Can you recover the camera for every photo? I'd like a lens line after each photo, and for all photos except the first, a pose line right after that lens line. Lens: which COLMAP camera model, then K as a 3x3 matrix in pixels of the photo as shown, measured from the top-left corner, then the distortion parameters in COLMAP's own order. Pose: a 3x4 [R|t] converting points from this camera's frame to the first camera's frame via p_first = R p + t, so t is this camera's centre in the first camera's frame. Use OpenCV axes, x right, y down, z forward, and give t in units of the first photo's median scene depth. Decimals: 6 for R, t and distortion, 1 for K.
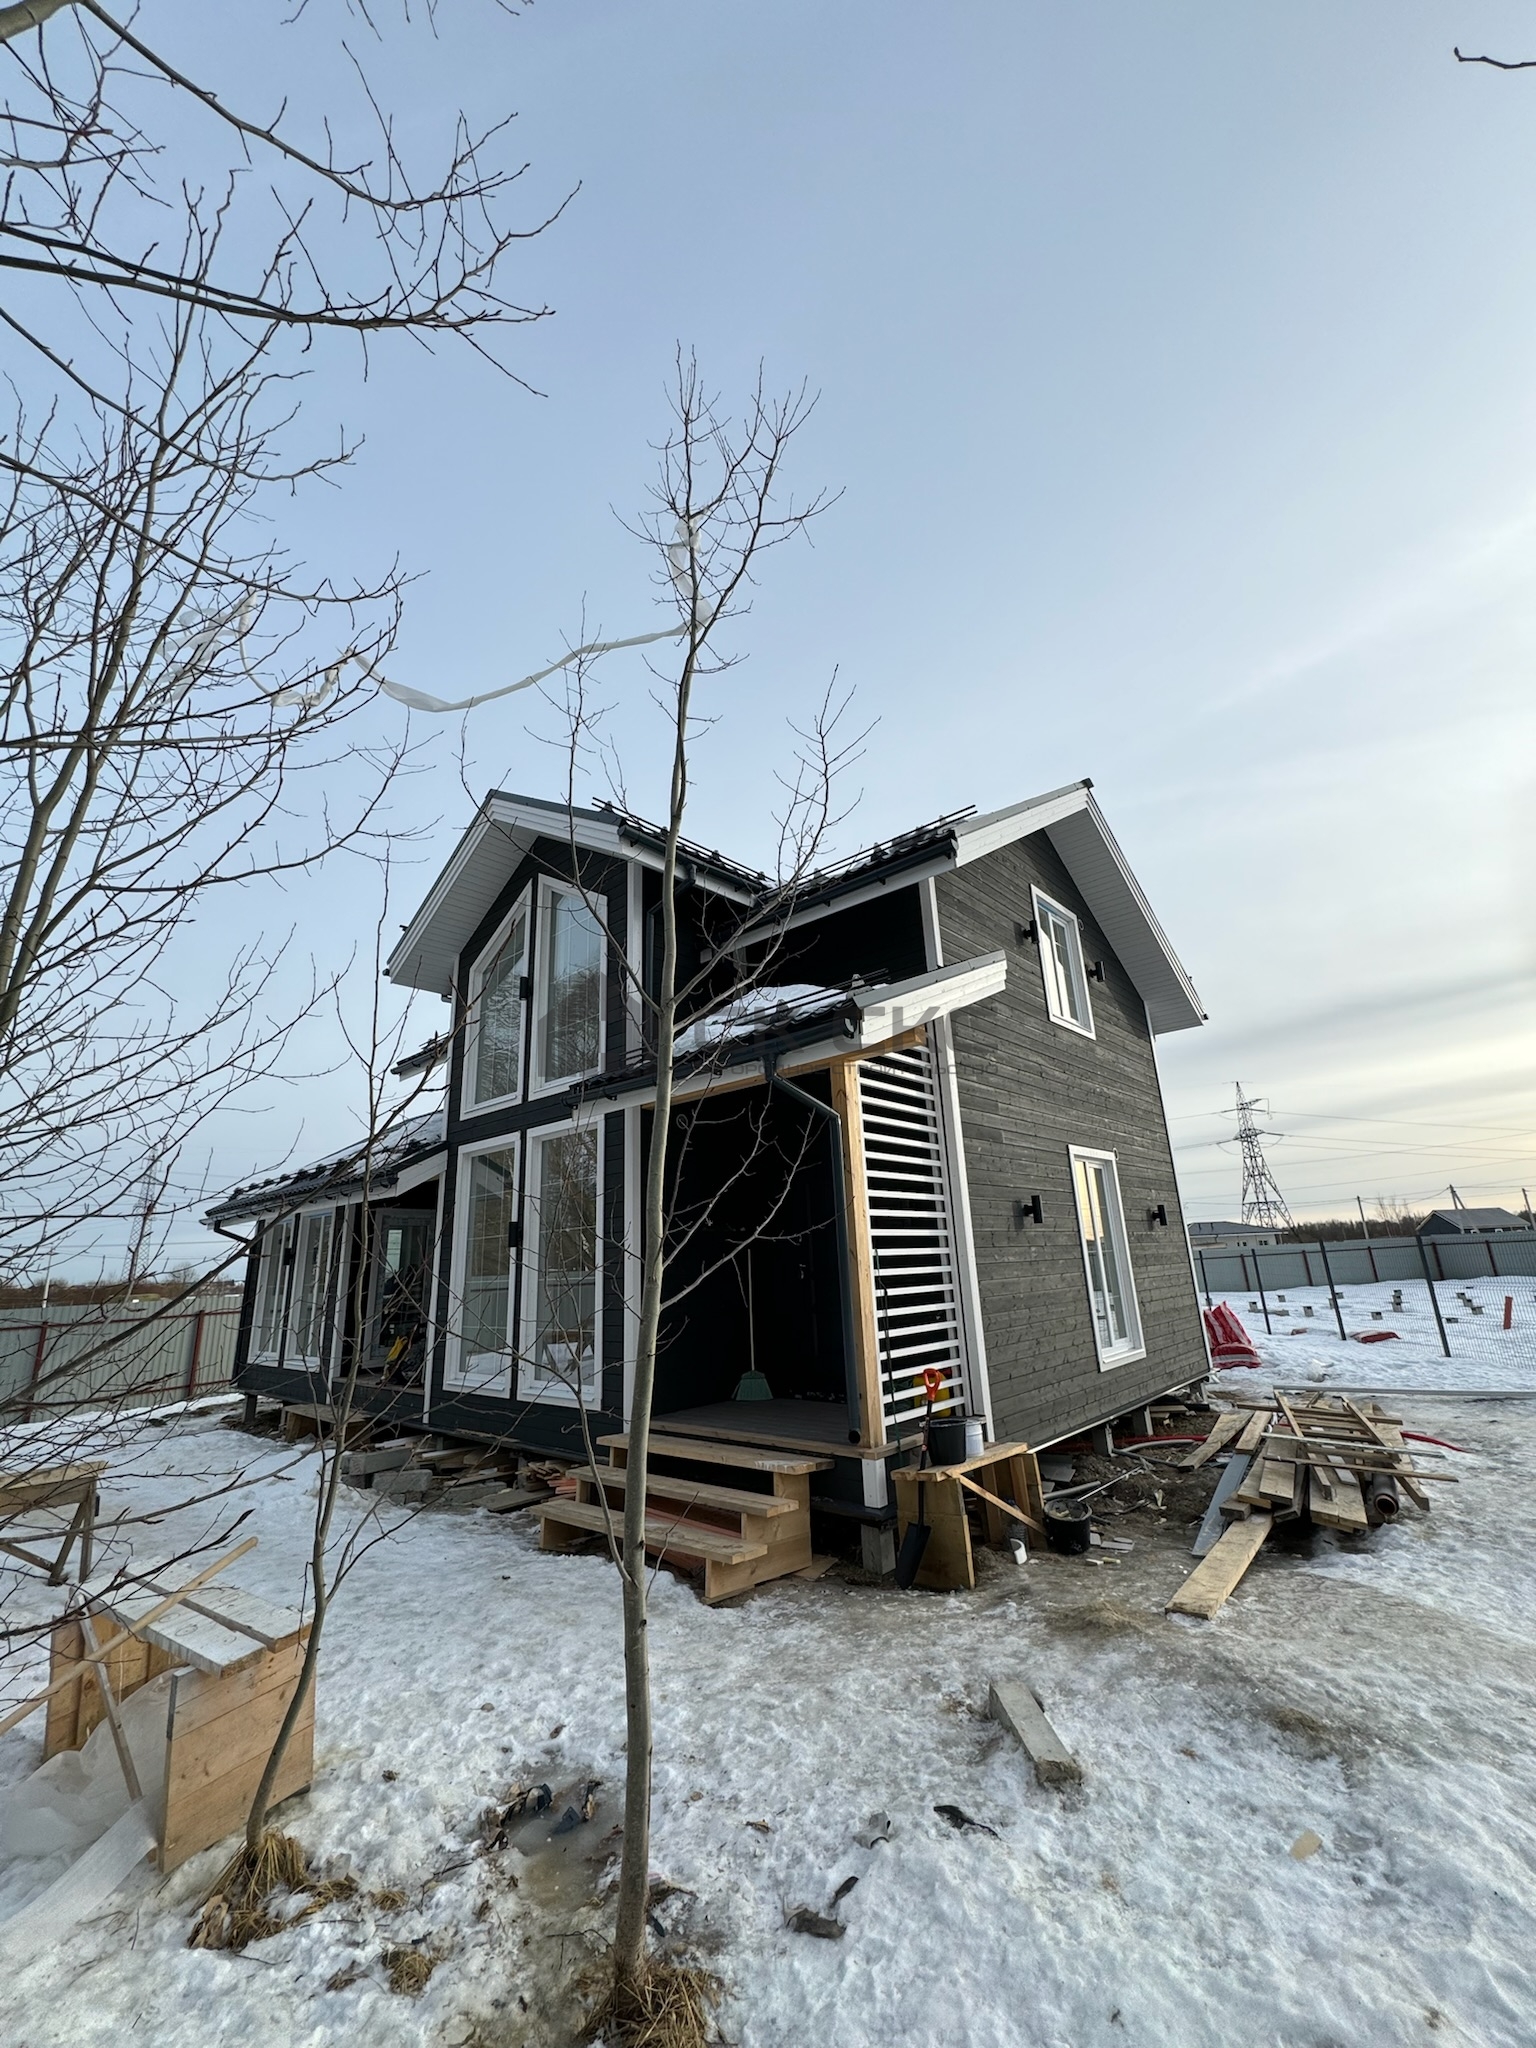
lens RADIAL K [[824.1, 0, 768.0], [0, 824.1, 1024.0], [0, 0, 1]] dist [0.001224, 0.000046]
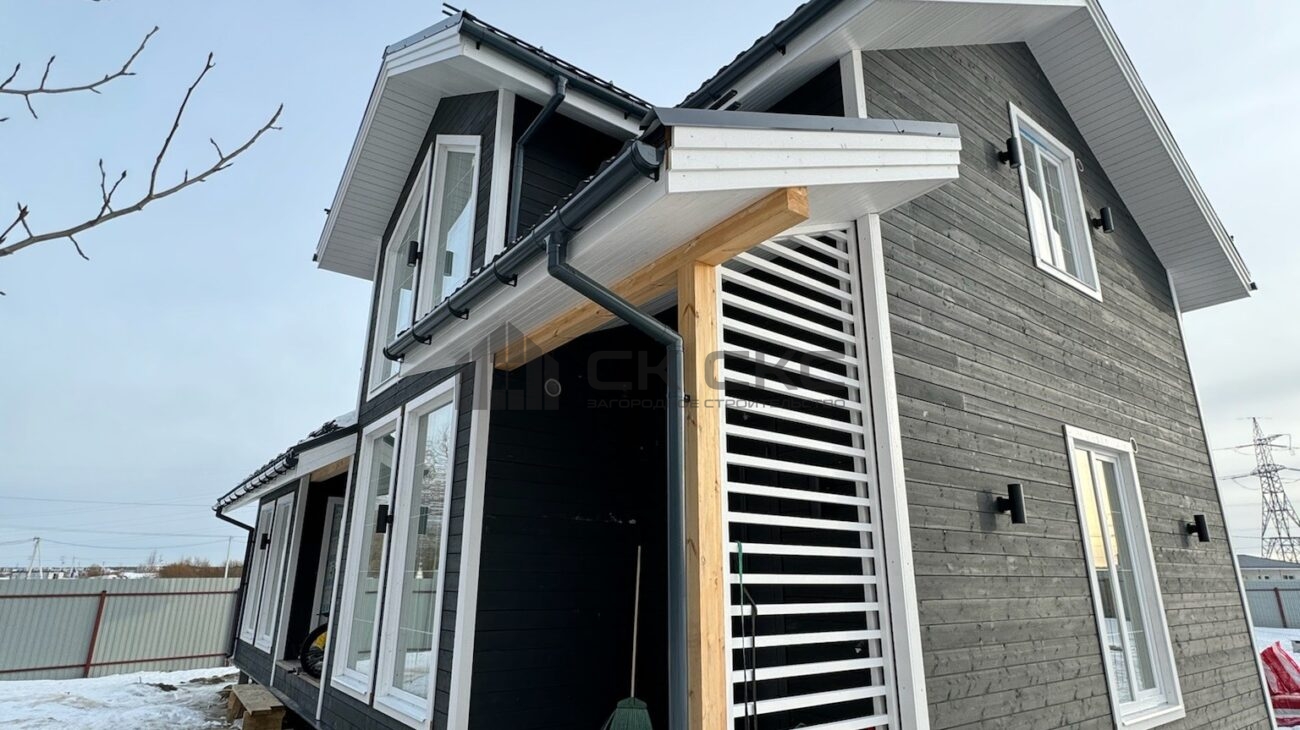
lens RADIAL K [[691.8, 0, 650.0], [0, 691.8, 365.0], [0, 0, 1]] dist [0.001707, 0.000733]
pose [[0.980779, -0.010089, -0.194863, 0.116201], [0.008682, 0.999930, -0.008070, 0.092736], [0.194930, 0.006223, 0.980797, 0.304884]]
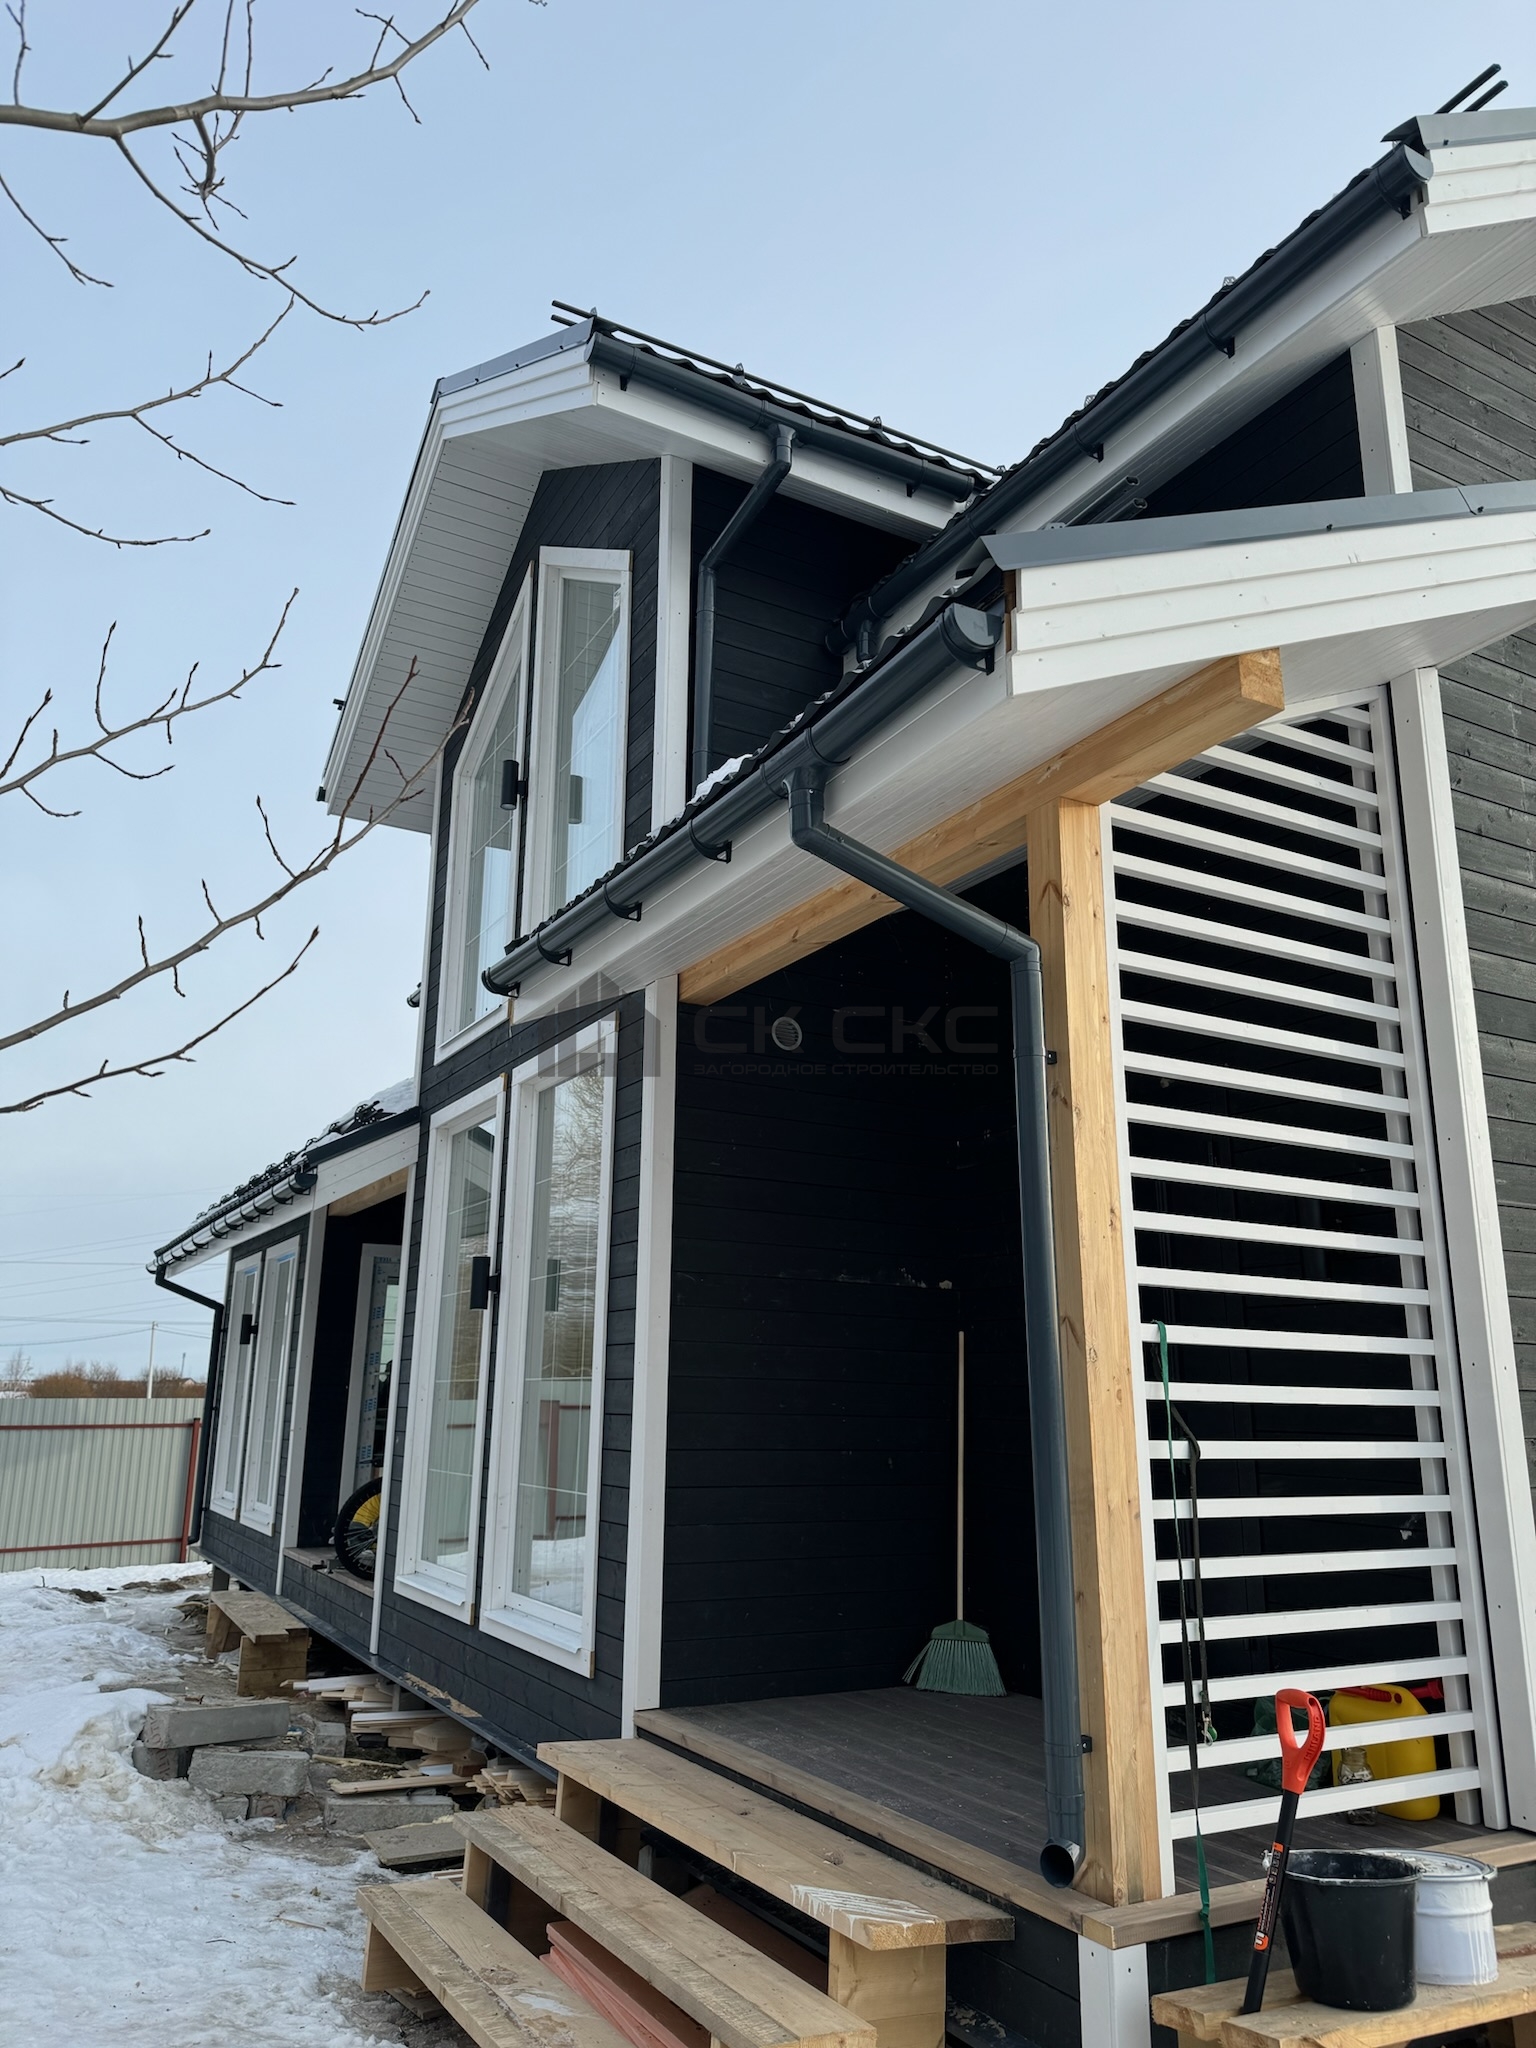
lens RADIAL K [[1423.0, 0, 768.0], [0, 1423.0, 1024.0], [0, 0, 1]] dist [0.131167, -0.206649]
pose [[0.945869, -0.030705, -0.323092, 0.119661], [0.042617, 0.998645, 0.029859, 0.081906], [0.321738, -0.042012, 0.945896, 0.253440]]
